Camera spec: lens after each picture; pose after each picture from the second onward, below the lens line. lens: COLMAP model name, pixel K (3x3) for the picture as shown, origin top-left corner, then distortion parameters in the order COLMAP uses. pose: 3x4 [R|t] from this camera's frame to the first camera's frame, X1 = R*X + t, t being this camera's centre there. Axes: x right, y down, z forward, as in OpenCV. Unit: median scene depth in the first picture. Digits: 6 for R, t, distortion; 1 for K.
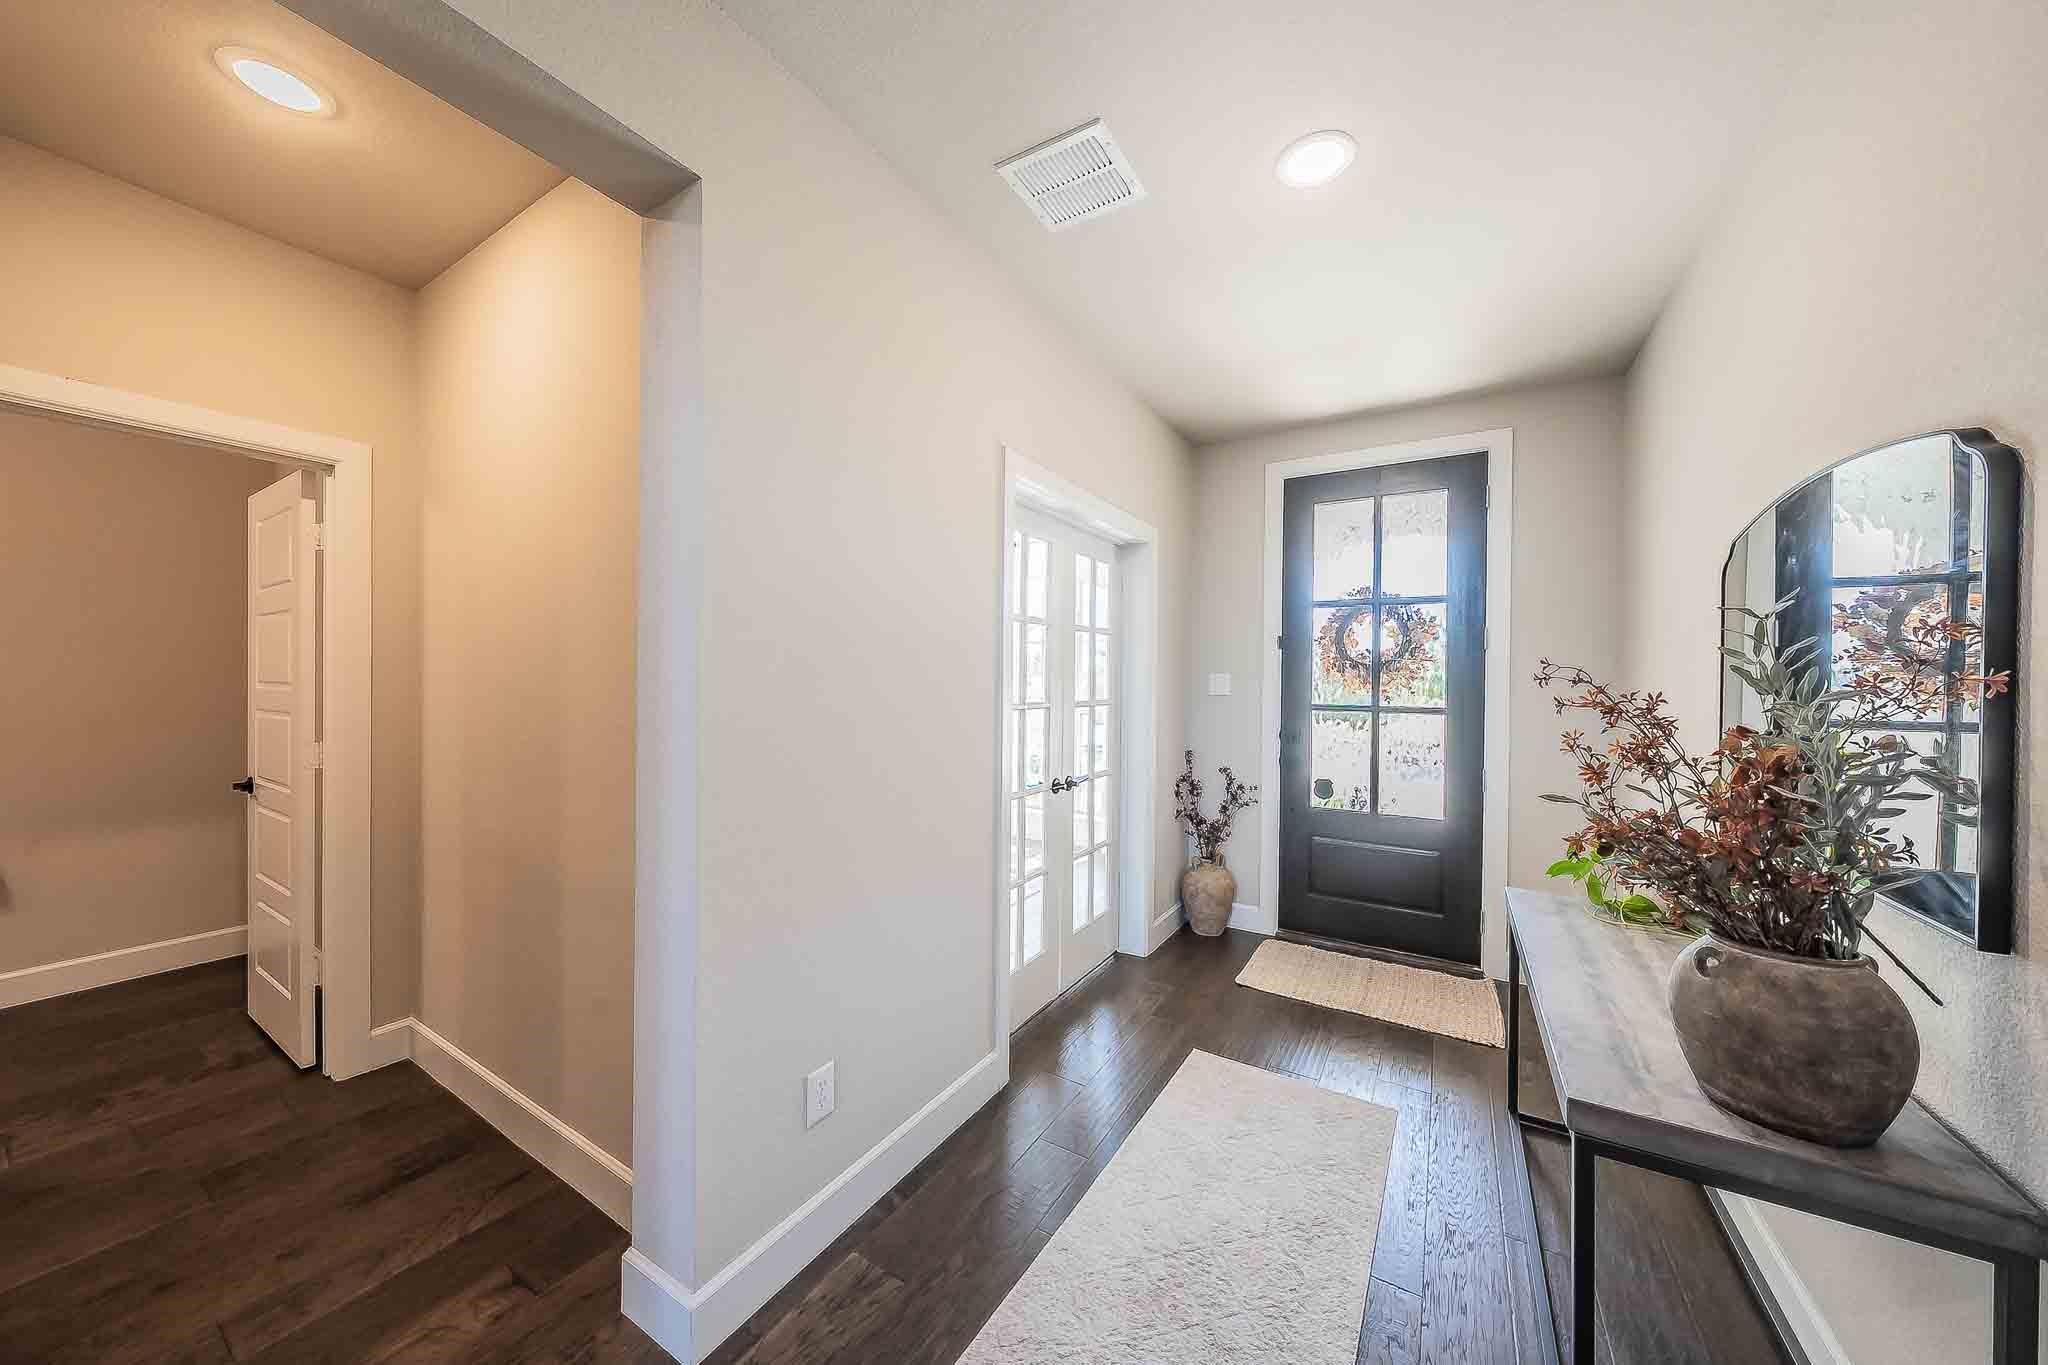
lens RADIAL K [[689.6, 0, 1028.3], [0, 689.6, 677.5], [0, 0, 1]] dist [-0.009816, 0.000096]
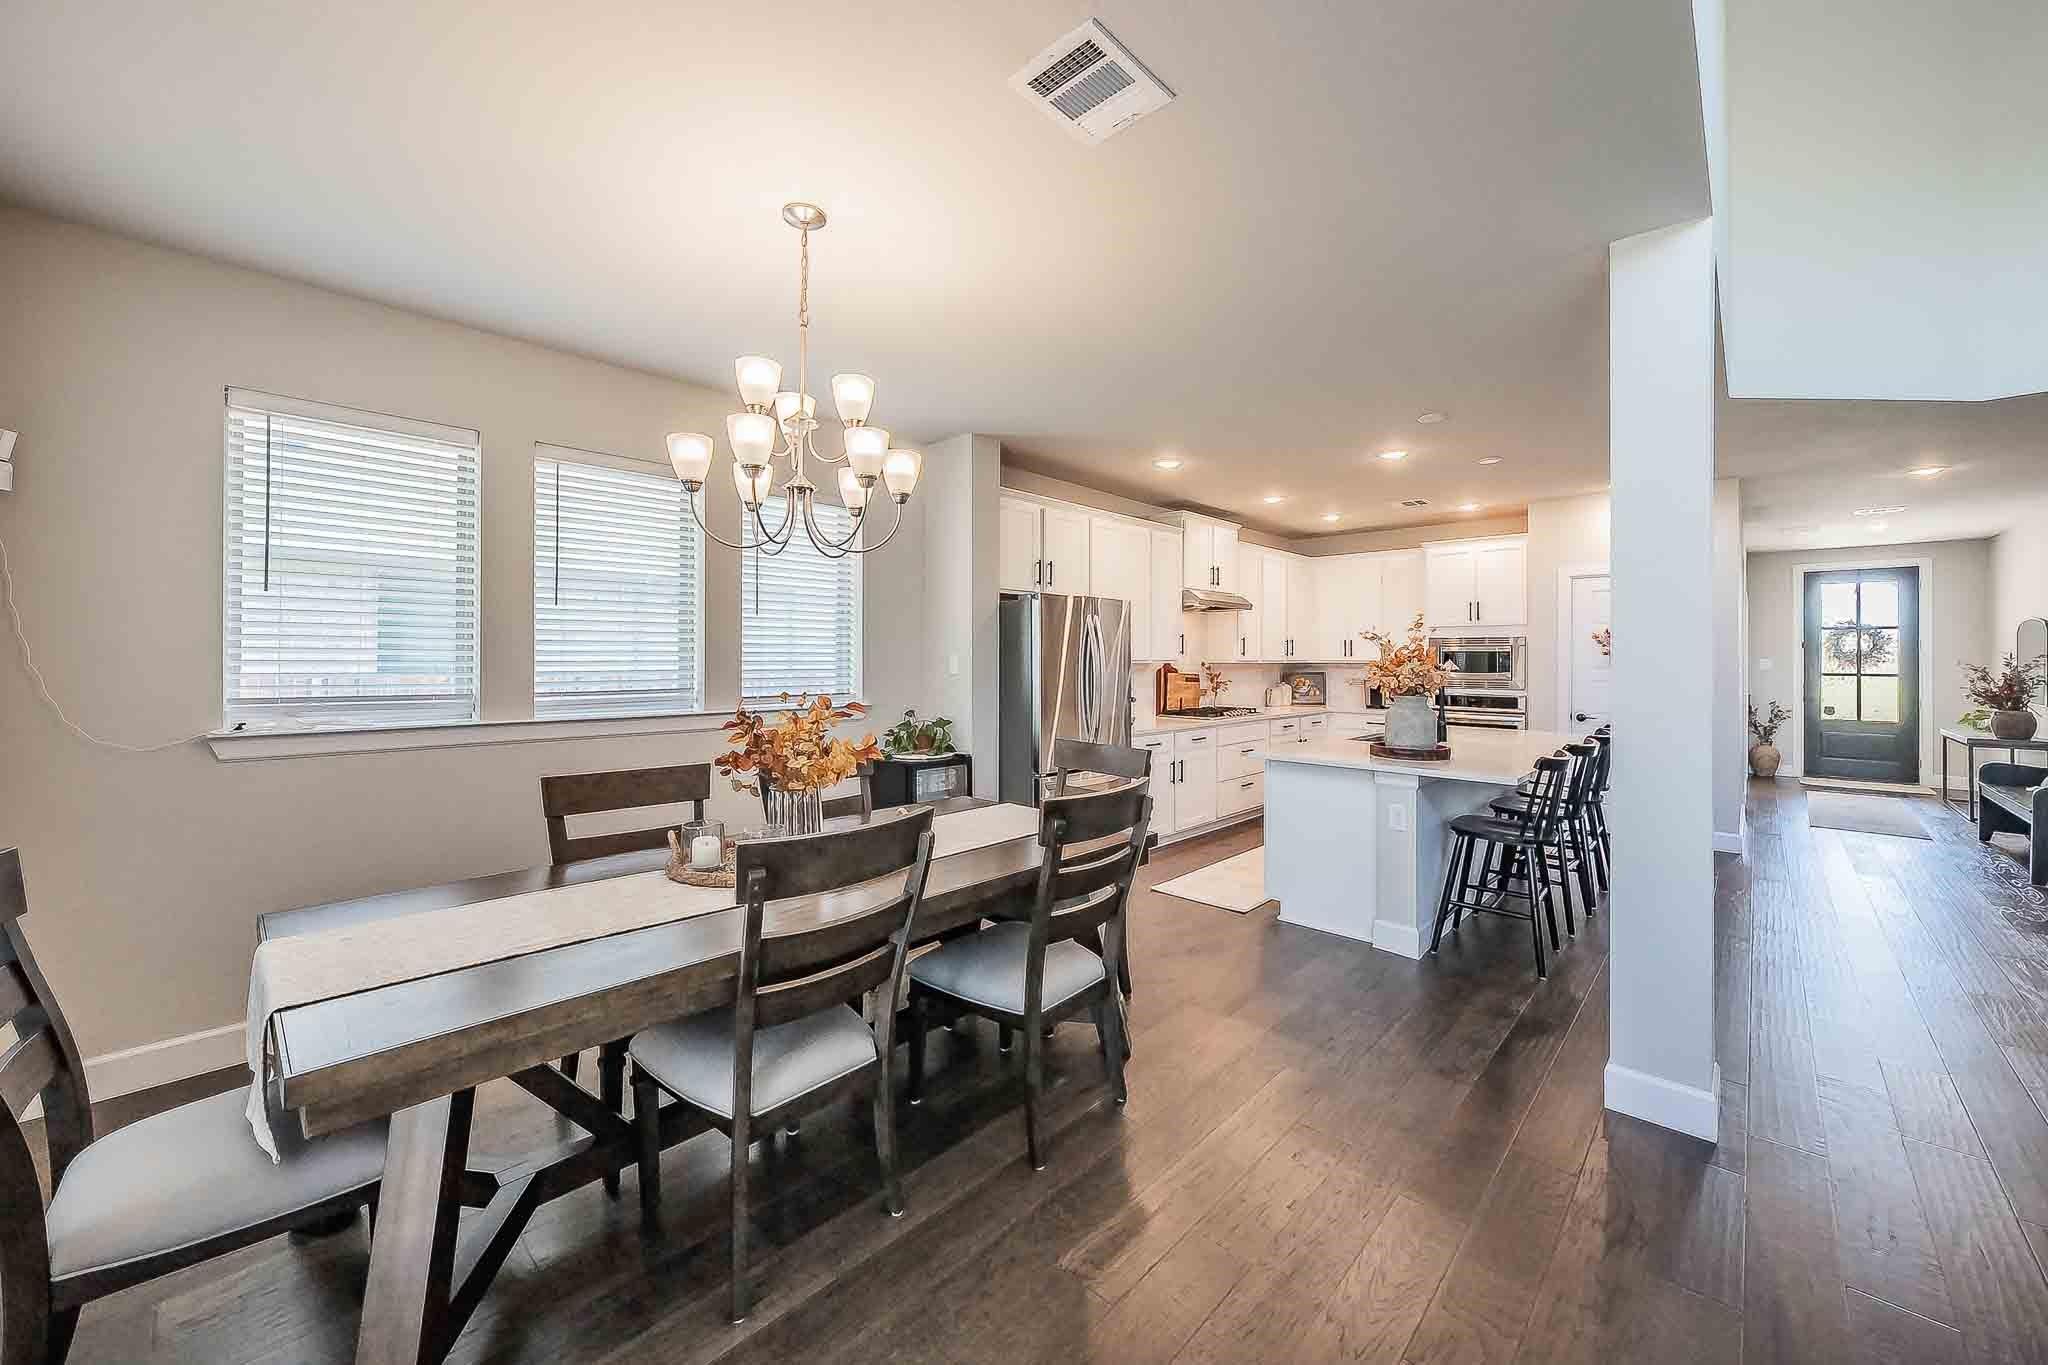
lens RADIAL K [[769.1, 0, 1053.2], [0, 769.1, 658.8], [0, 0, 1]] dist [0.002850, 0.000271]
pose [[0.980857, -0.004502, -0.194676, -1.600722], [0.004564, 0.999990, -0.000129, -0.019496], [0.194674, -0.000762, 0.980868, -2.009875]]
